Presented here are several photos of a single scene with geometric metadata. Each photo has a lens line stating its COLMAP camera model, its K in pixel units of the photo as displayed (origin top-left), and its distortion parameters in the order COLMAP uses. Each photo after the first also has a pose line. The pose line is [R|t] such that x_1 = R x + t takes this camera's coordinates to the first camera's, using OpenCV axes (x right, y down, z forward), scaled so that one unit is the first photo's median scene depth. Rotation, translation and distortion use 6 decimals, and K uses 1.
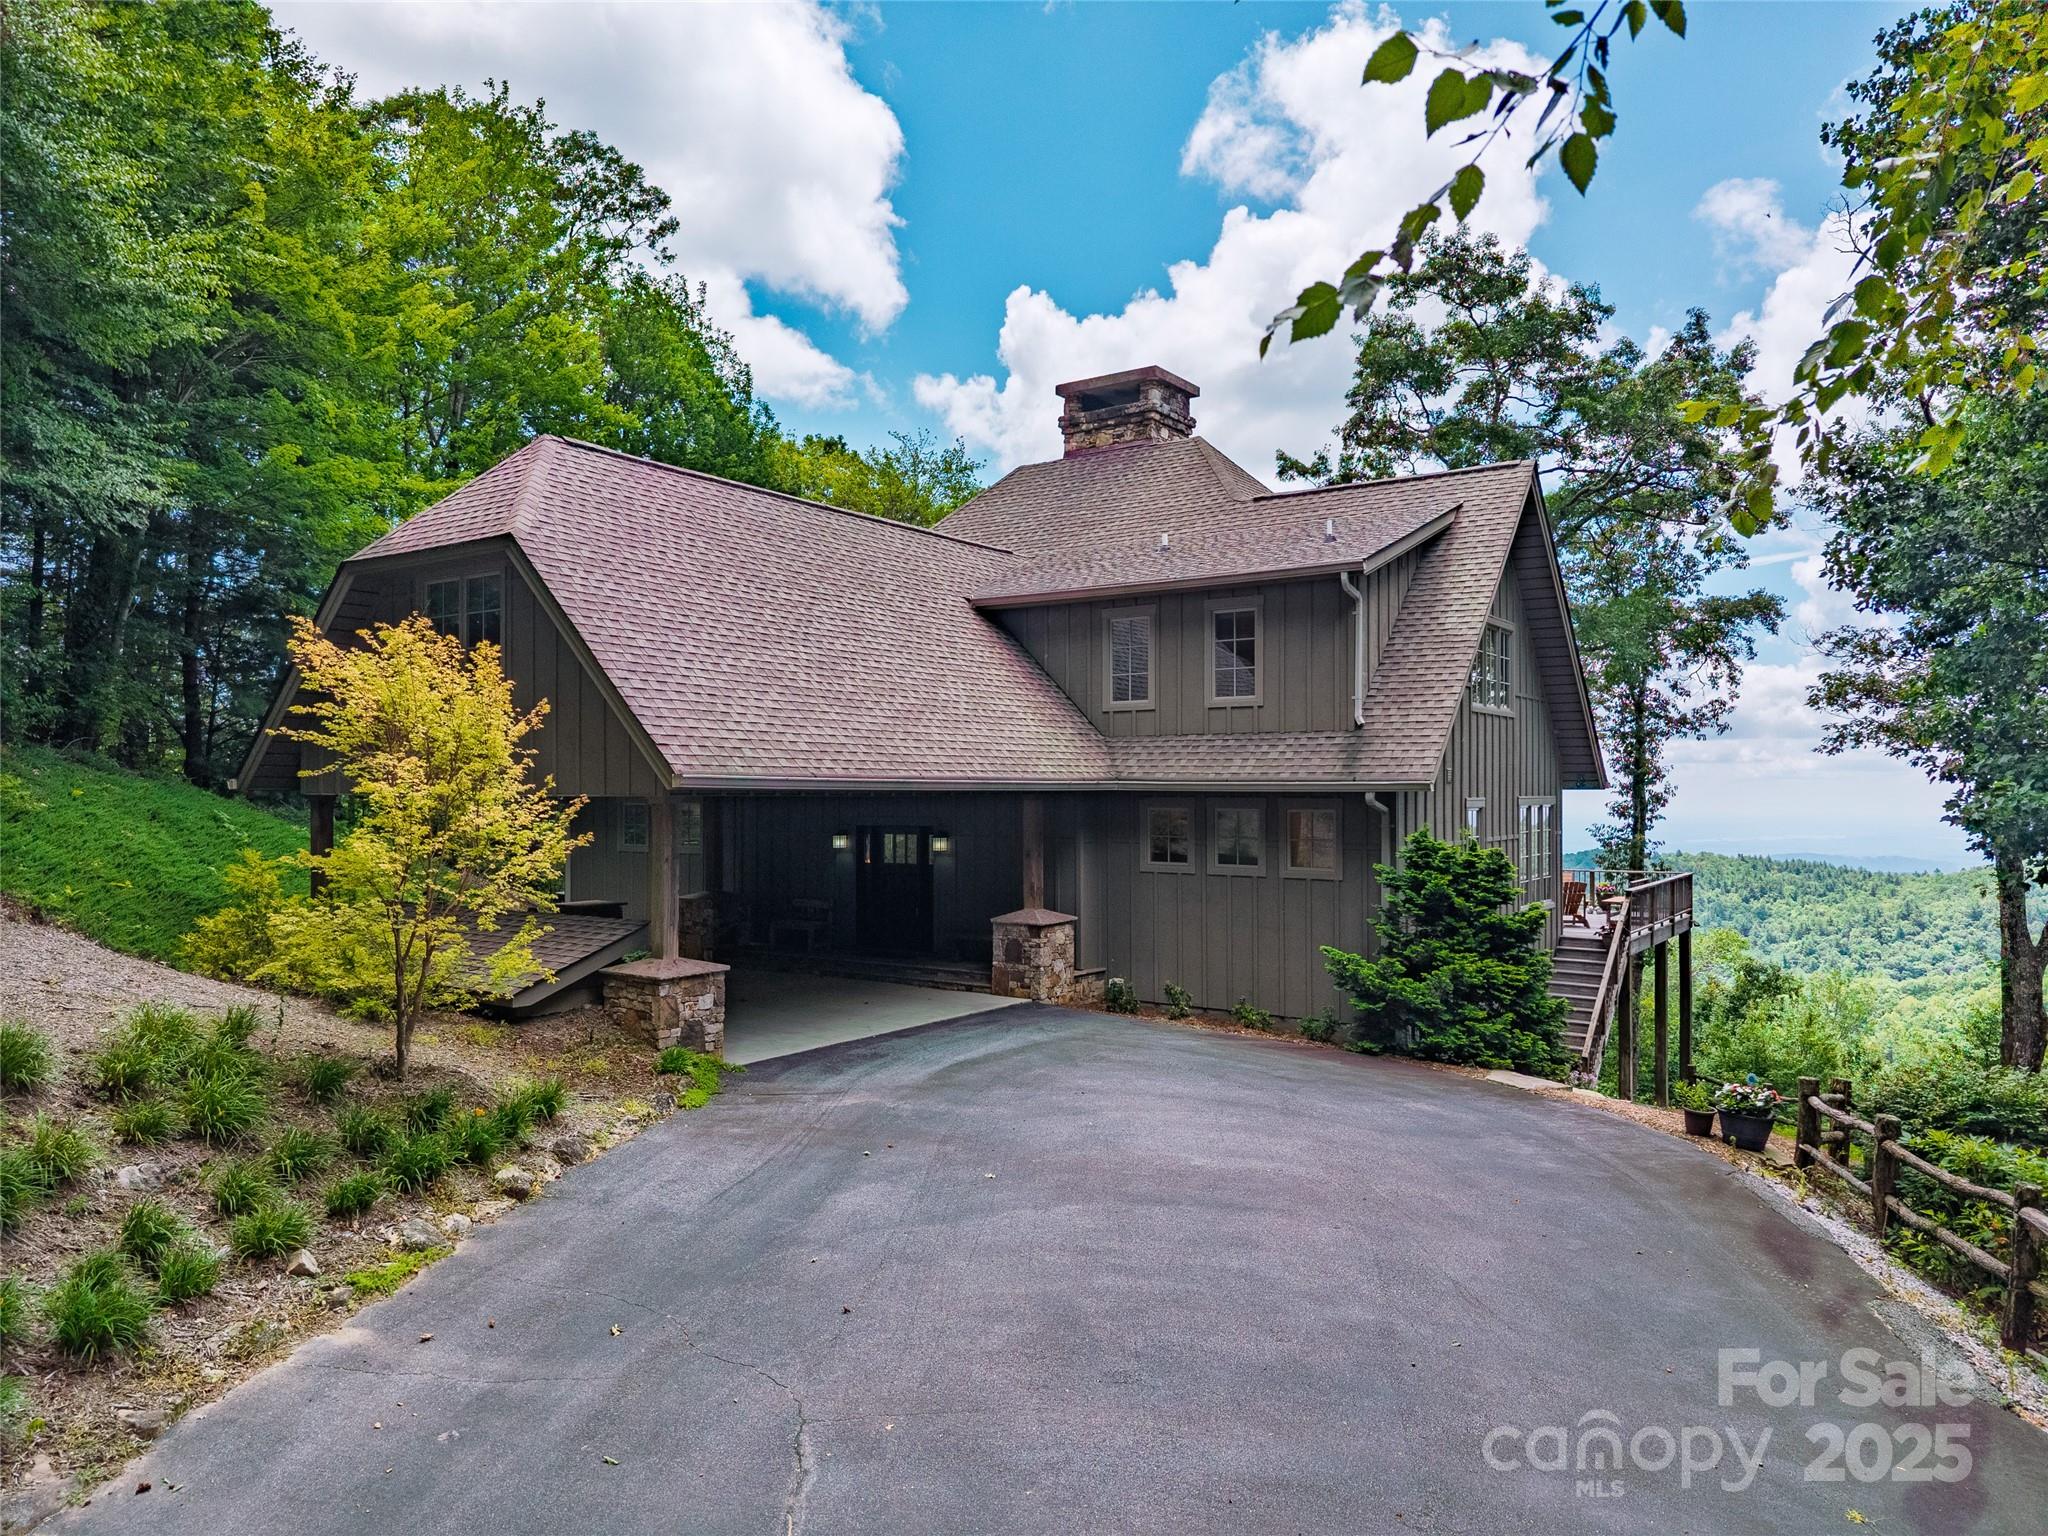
lens RADIAL K [[1383.7, 0, 1004.7], [0, 1383.7, 776.6], [0, 0, 1]] dist [0.000786, 0.000143]
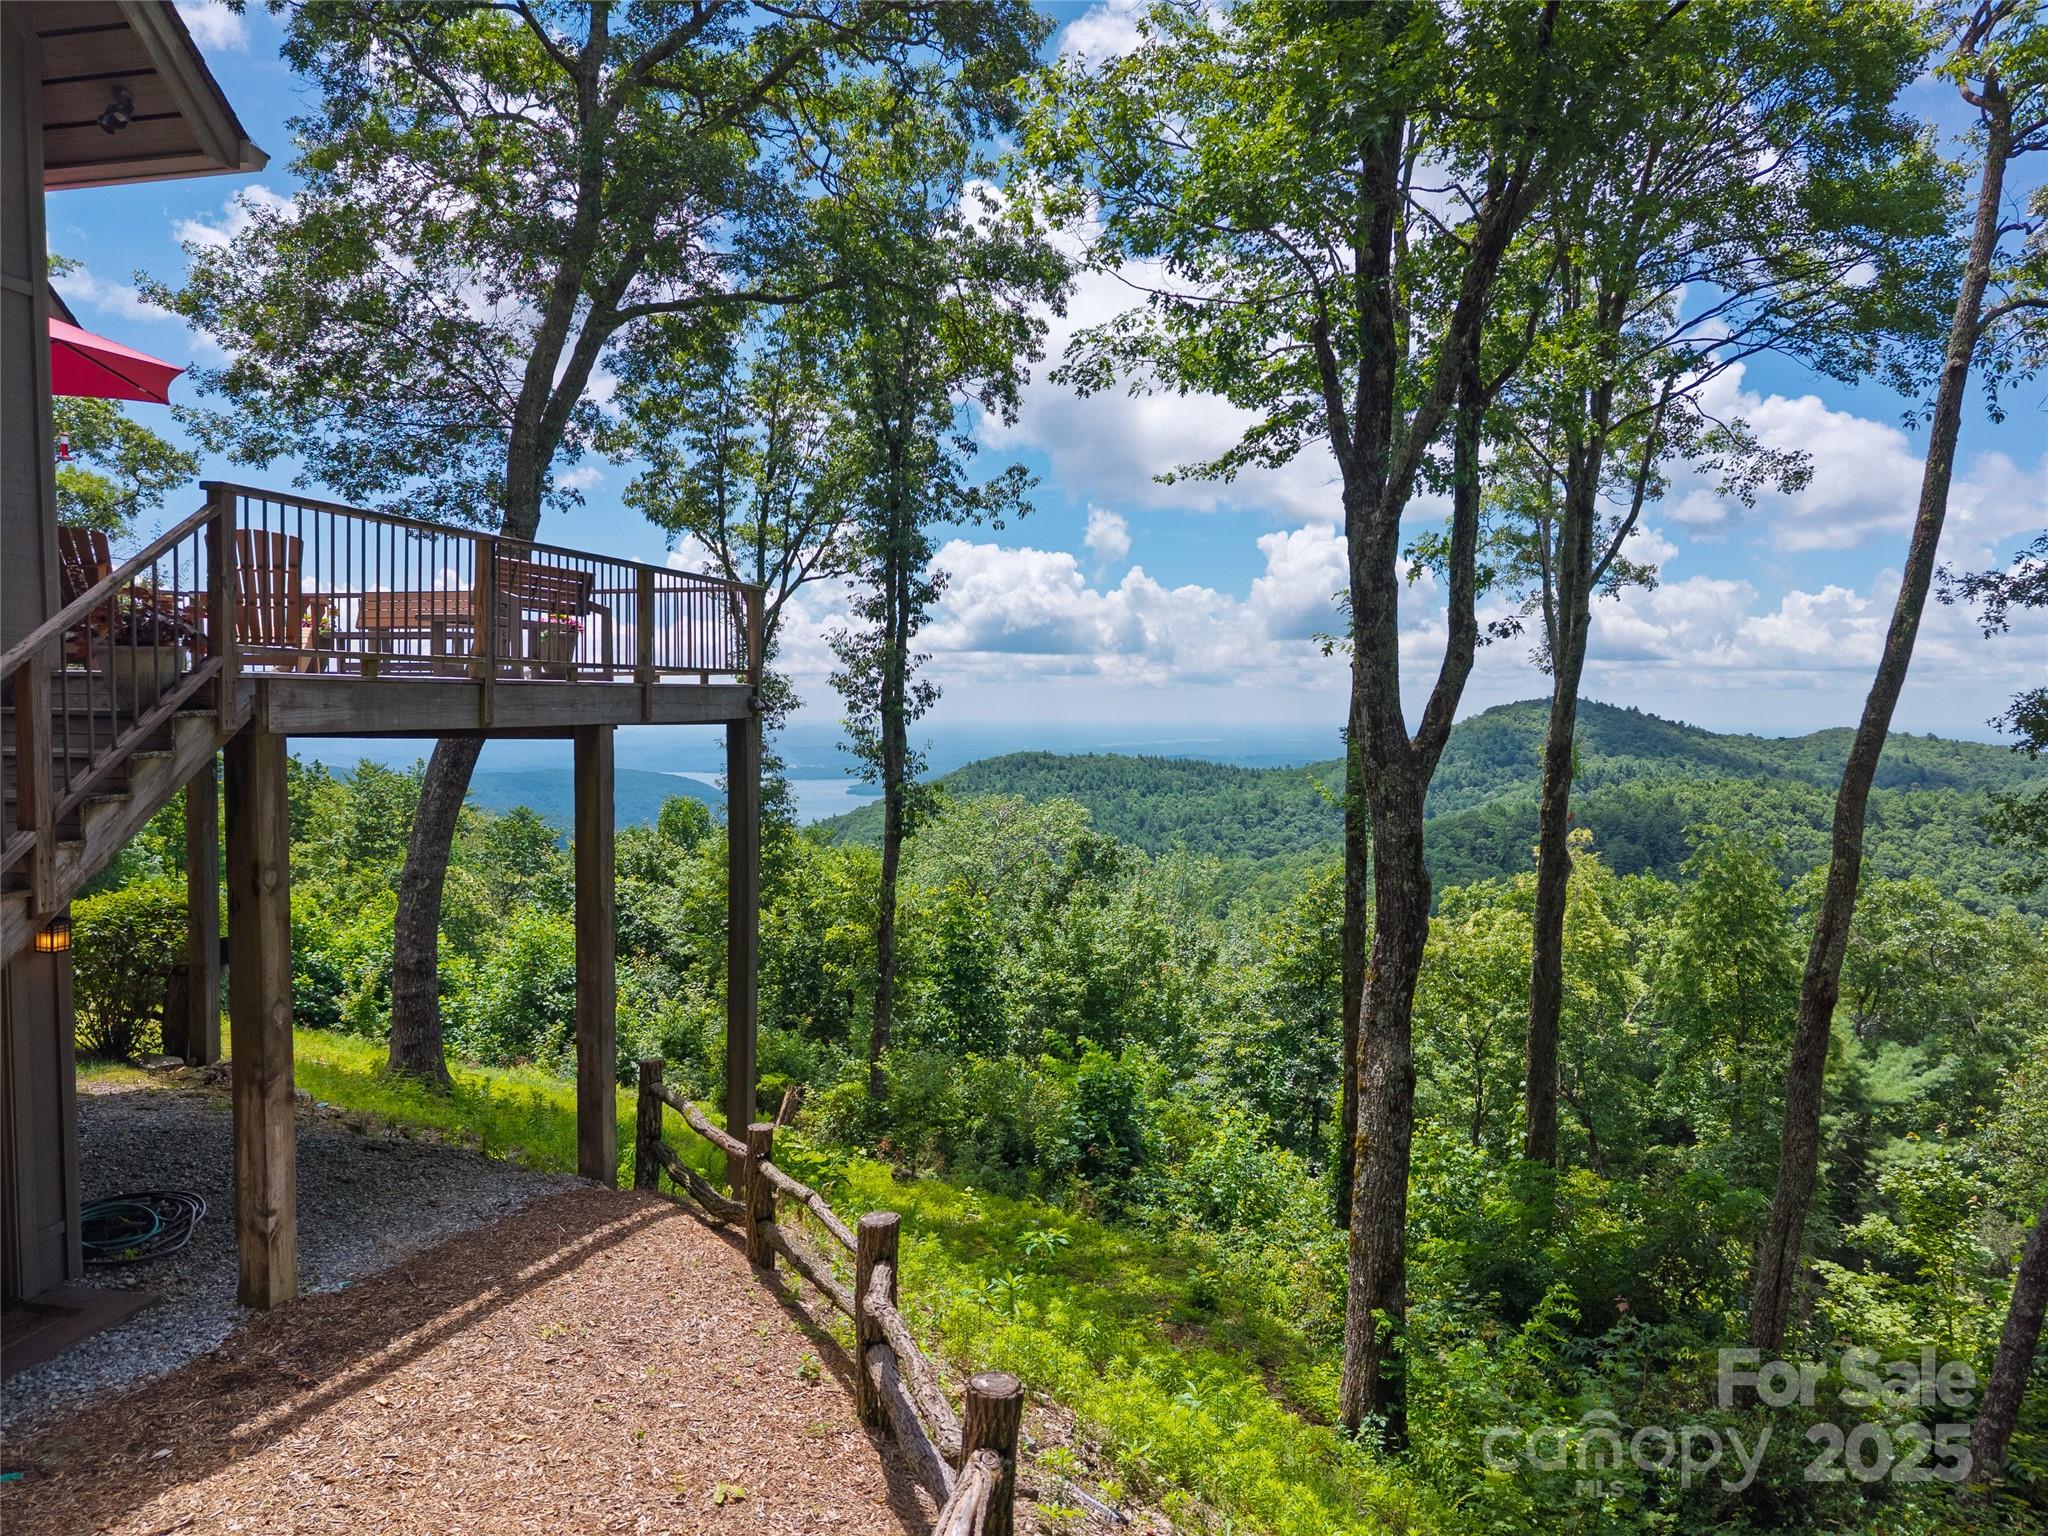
lens RADIAL K [[1383.7, 0, 1022.8], [0, 1383.7, 774.4], [0, 0, 1]] dist [0.000786, 0.000143]
pose [[0.919923, -0.022305, 0.391465, 0.552840], [-0.002701, 0.997996, 0.063212, 0.137342], [-0.392090, -0.059207, 0.918019, 0.786398]]
